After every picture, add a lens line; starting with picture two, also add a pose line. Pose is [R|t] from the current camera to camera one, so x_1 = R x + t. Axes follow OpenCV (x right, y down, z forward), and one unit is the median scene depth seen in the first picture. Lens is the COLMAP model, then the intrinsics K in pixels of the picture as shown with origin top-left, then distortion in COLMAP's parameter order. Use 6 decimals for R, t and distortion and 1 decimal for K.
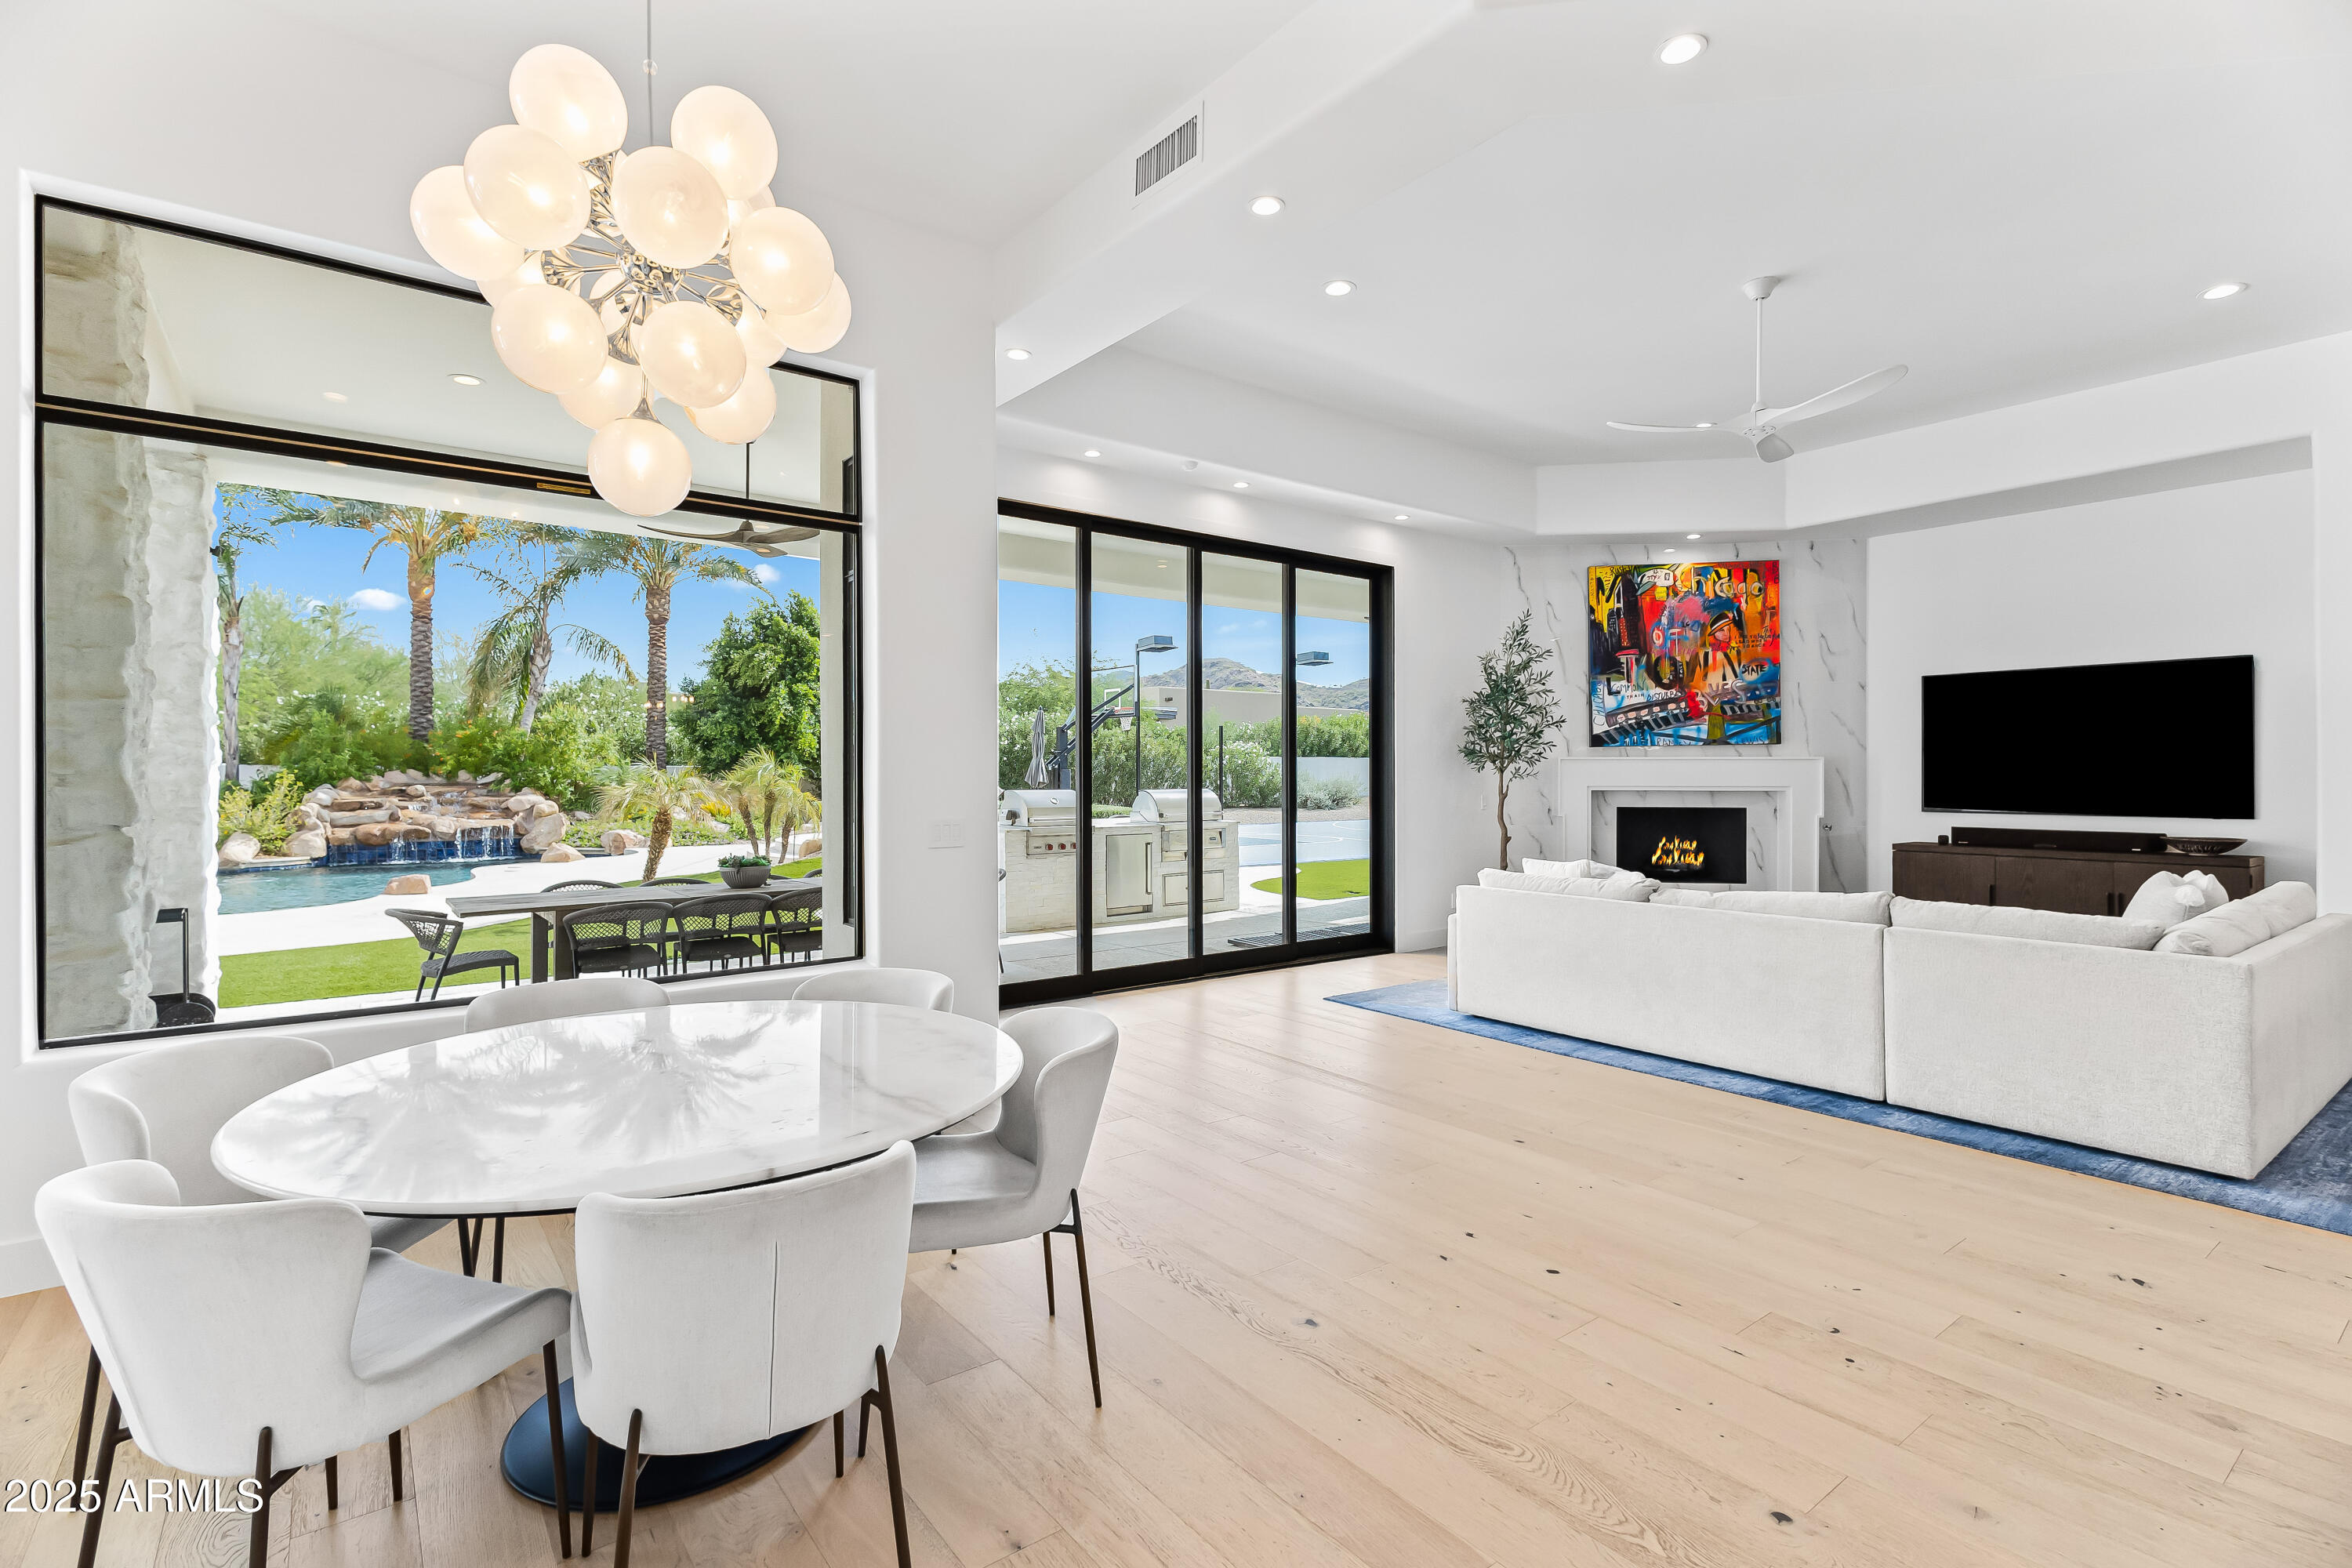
lens RADIAL K [[1099.9, 0, 1173.6], [0, 1099.9, 785.1], [0, 0, 1]] dist [0.005157, 0.000032]
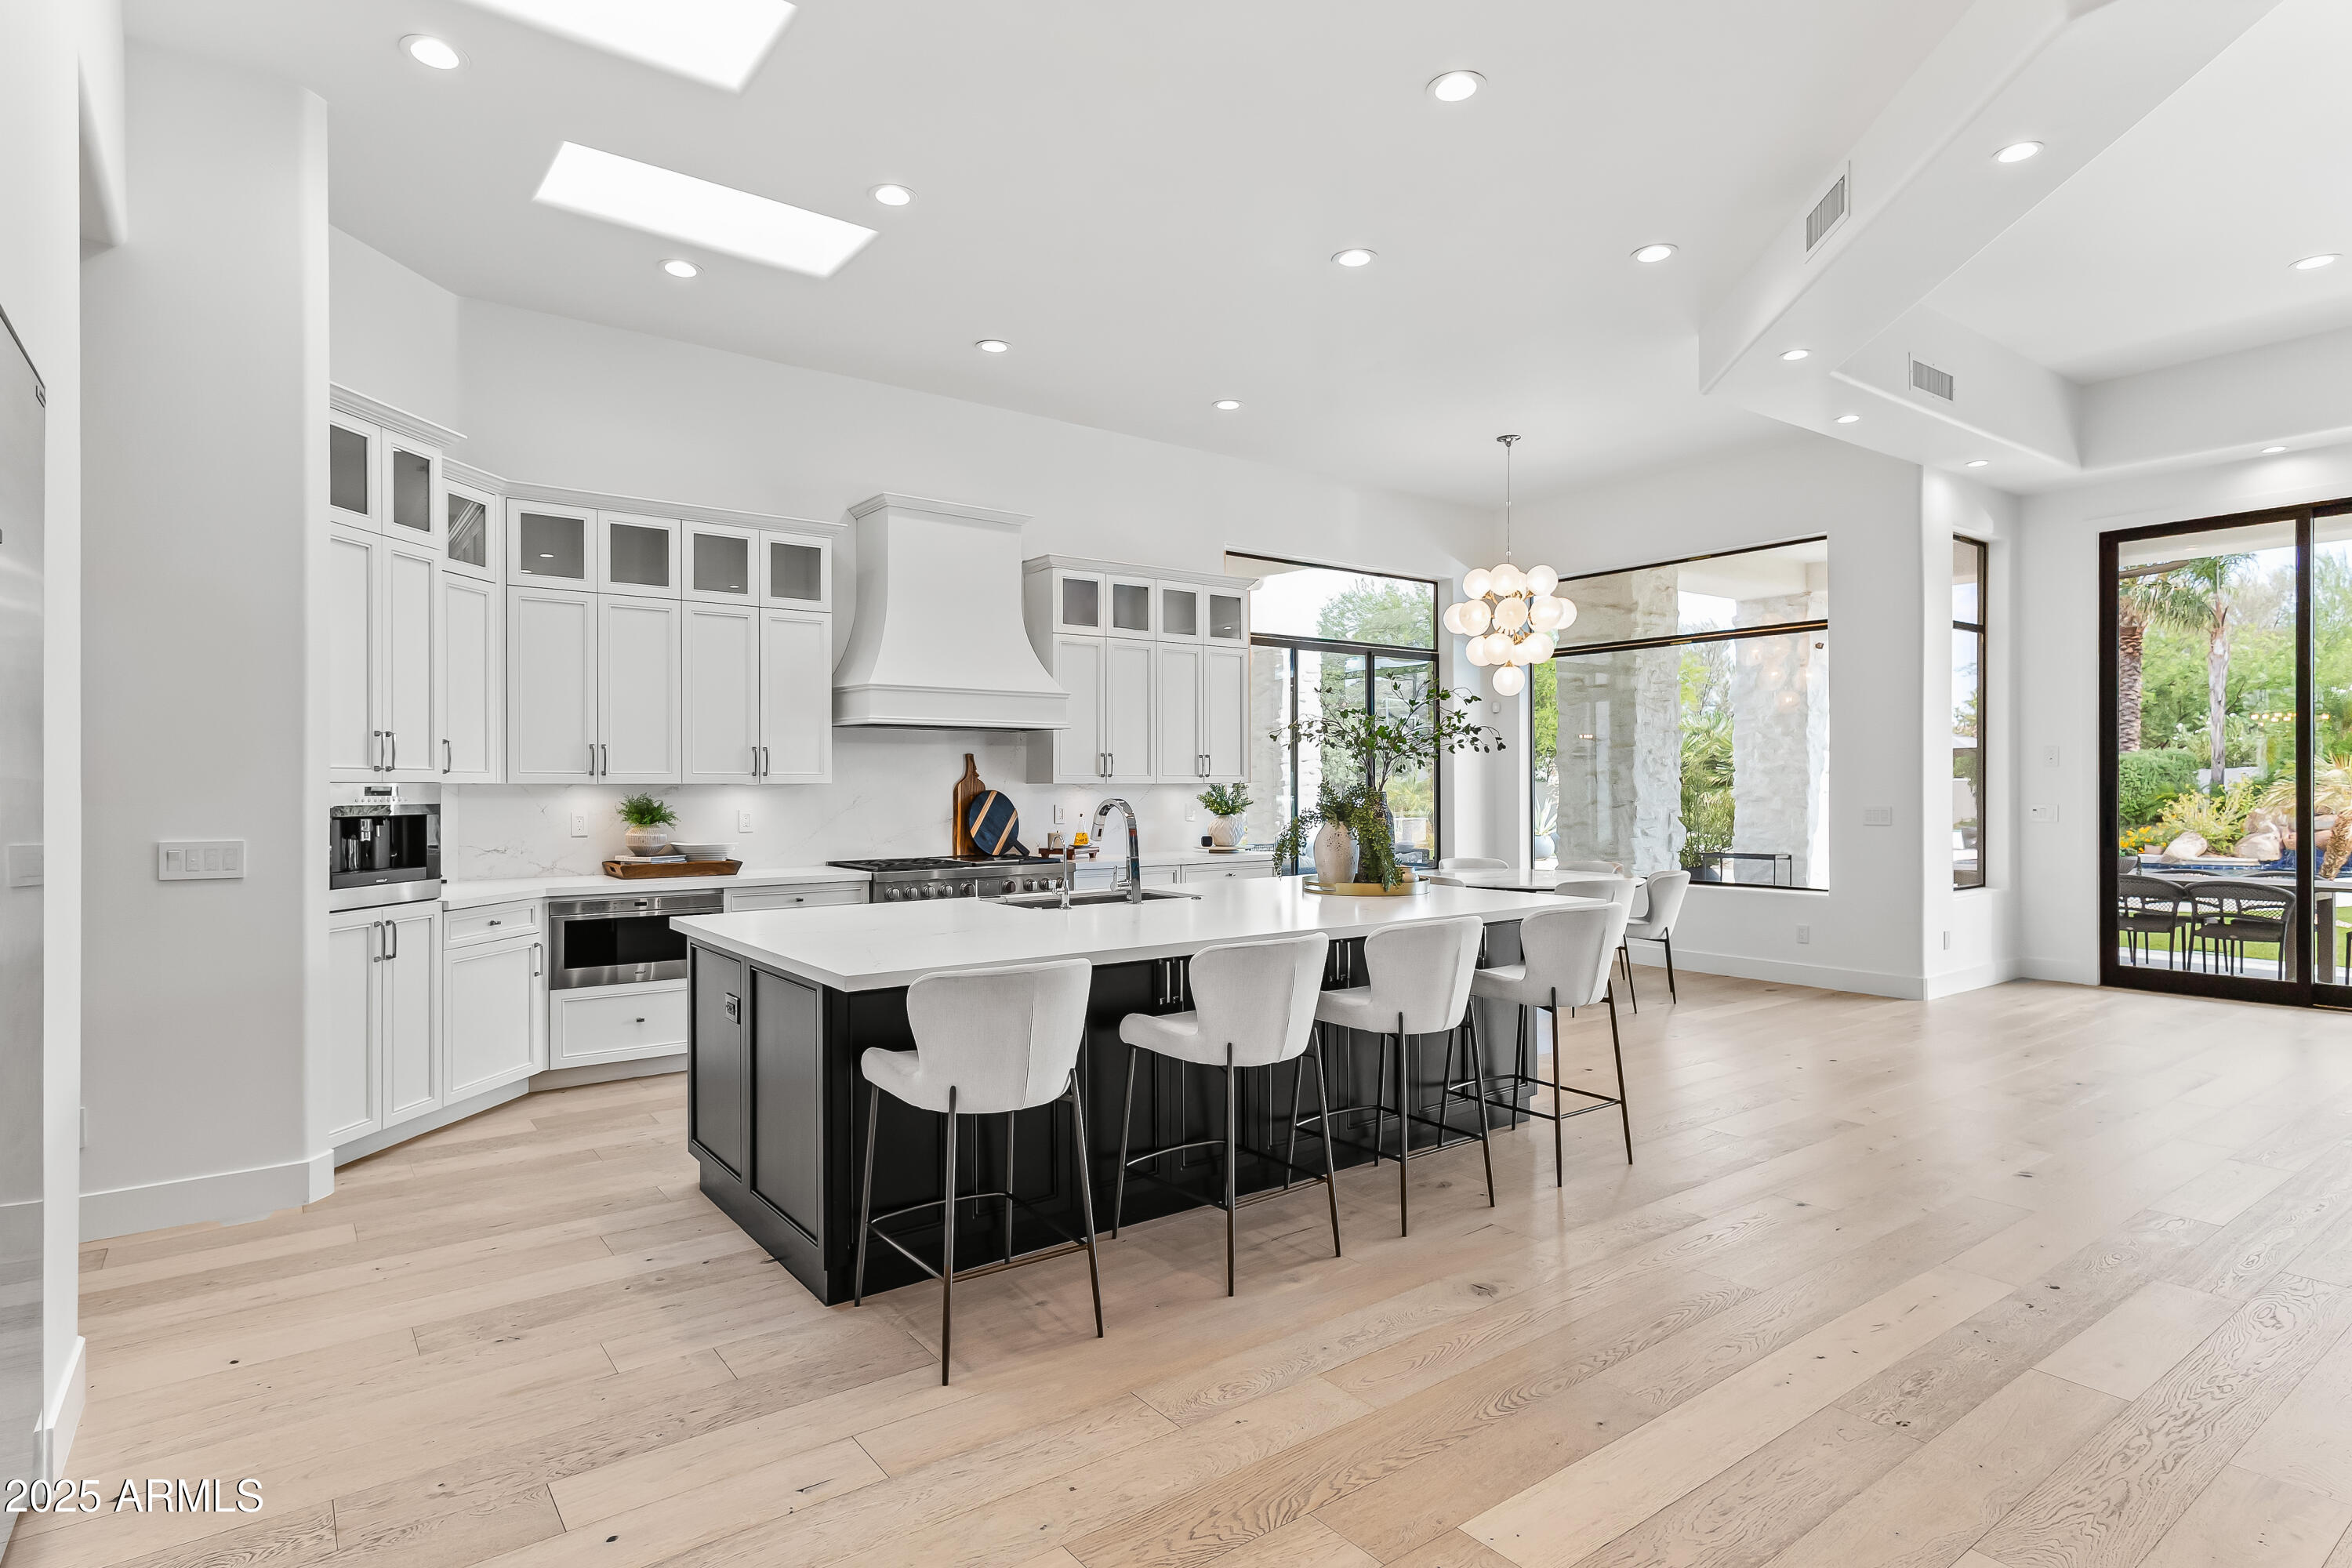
lens RADIAL K [[1199.1, 0, 1120.0], [0, 1199.1, 782.8], [0, 0, 1]] dist [0.009138, -0.001740]
pose [[-0.039810, -0.000434, -0.999207, 0.763239], [-0.005991, 0.999982, -0.000195, 0.002412], [0.999189, 0.005978, -0.039812, 0.007089]]
